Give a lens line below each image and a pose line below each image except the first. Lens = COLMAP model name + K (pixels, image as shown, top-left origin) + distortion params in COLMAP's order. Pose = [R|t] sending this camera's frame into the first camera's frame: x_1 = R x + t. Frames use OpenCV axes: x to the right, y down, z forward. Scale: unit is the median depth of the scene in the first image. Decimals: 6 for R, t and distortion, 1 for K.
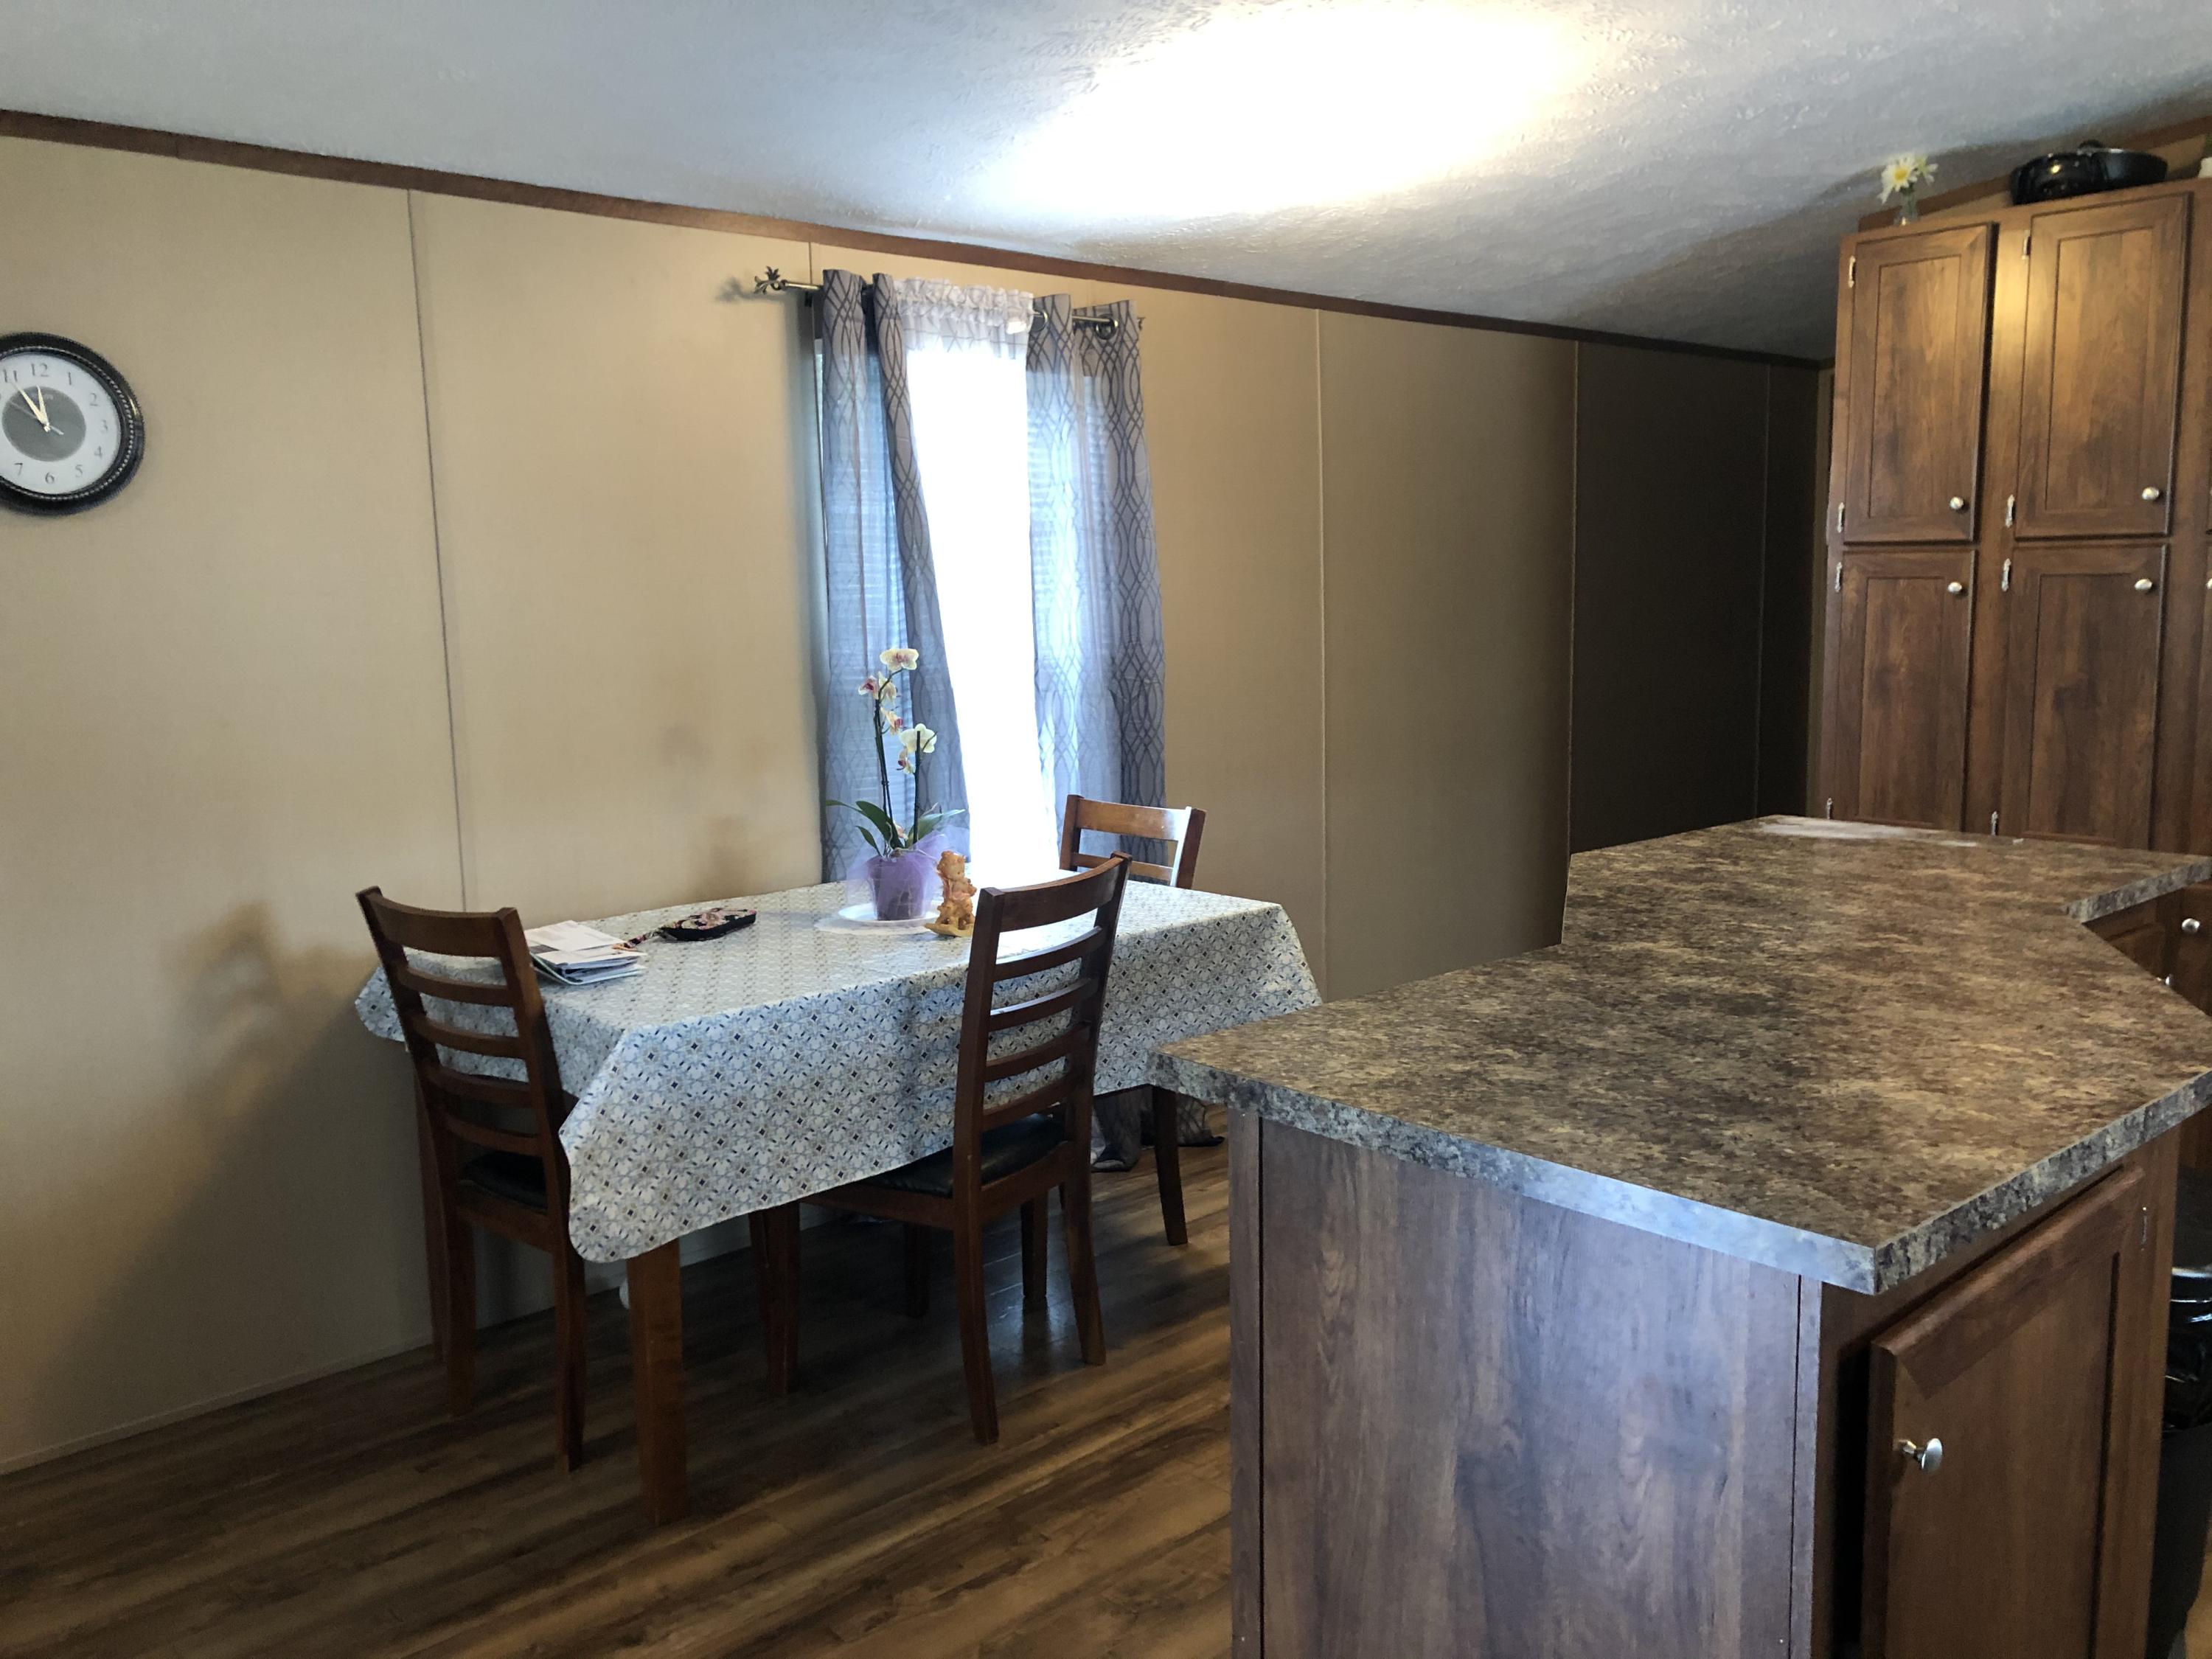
lens RADIAL K [[1791.7, 0, 1130.0], [0, 1791.7, 819.6], [0, 0, 1]] dist [0.013729, -0.014032]
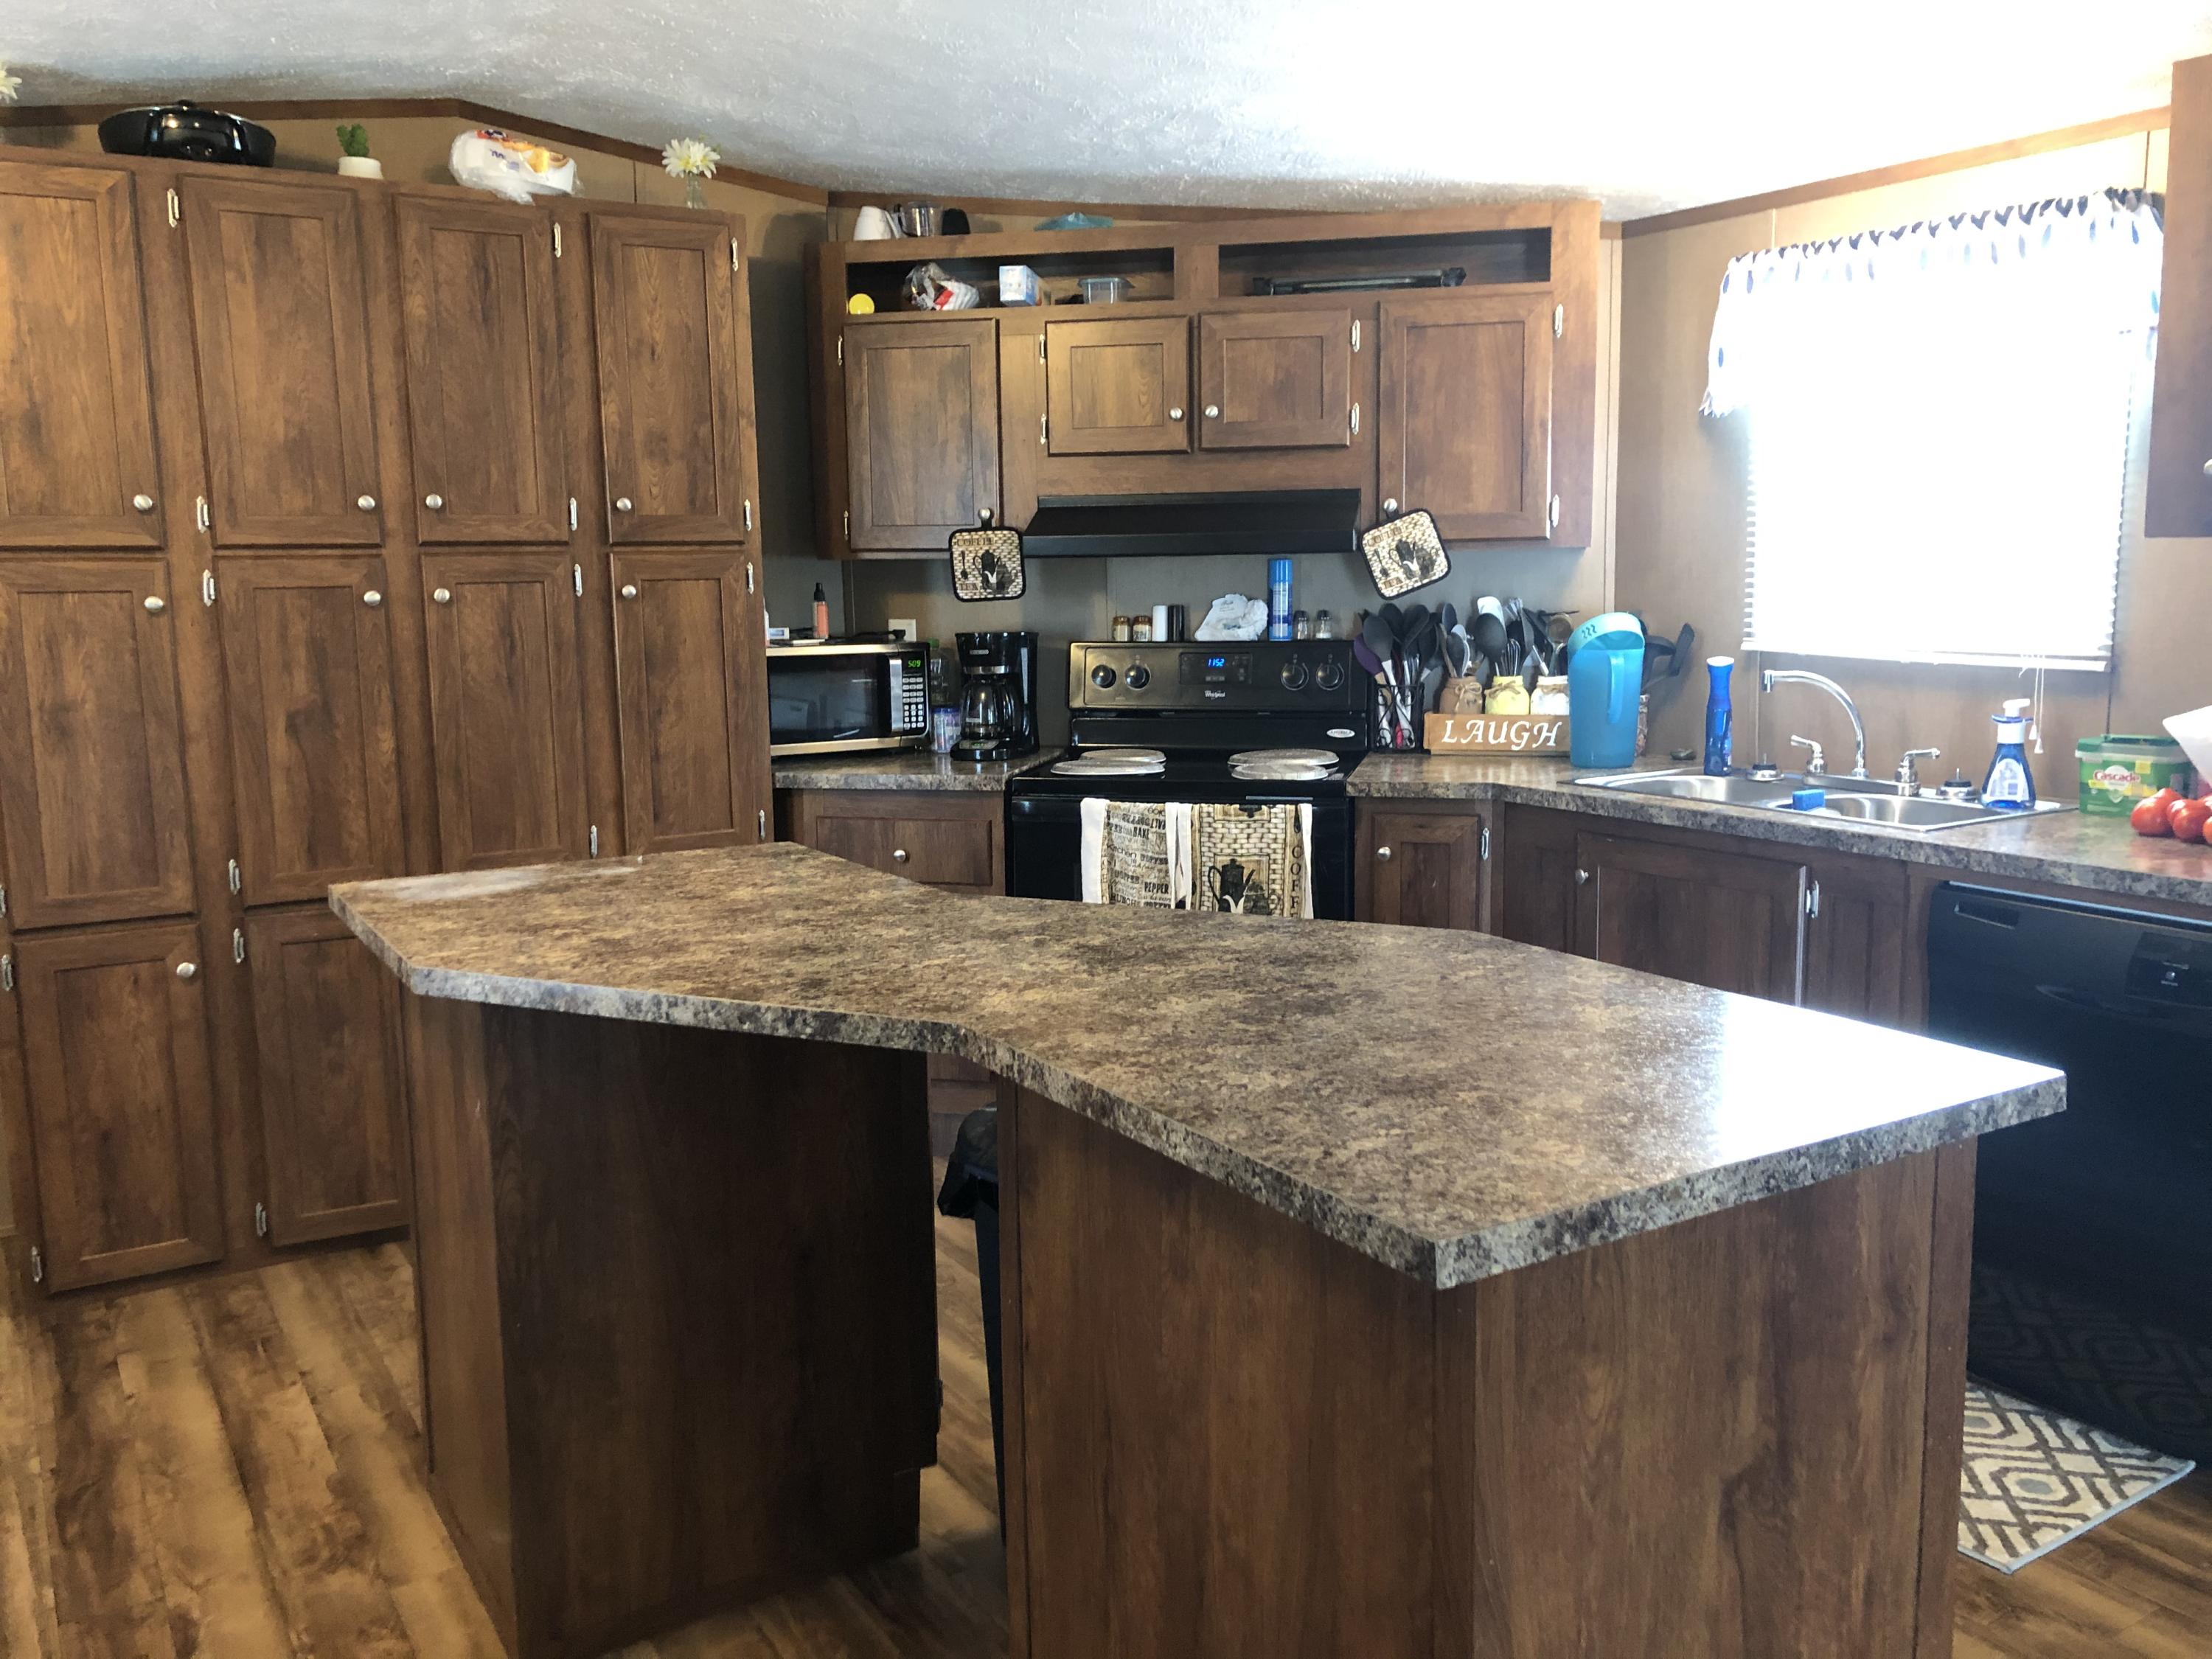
lens RADIAL K [[1791.7, 0, 1104.5], [0, 1791.7, 835.0], [0, 0, 1]] dist [0.013729, -0.014032]
pose [[0.184316, -0.130942, 0.974106, -0.294321], [0.140906, 0.984369, 0.105660, -0.049951], [-0.972714, 0.117782, 0.199885, 0.423160]]
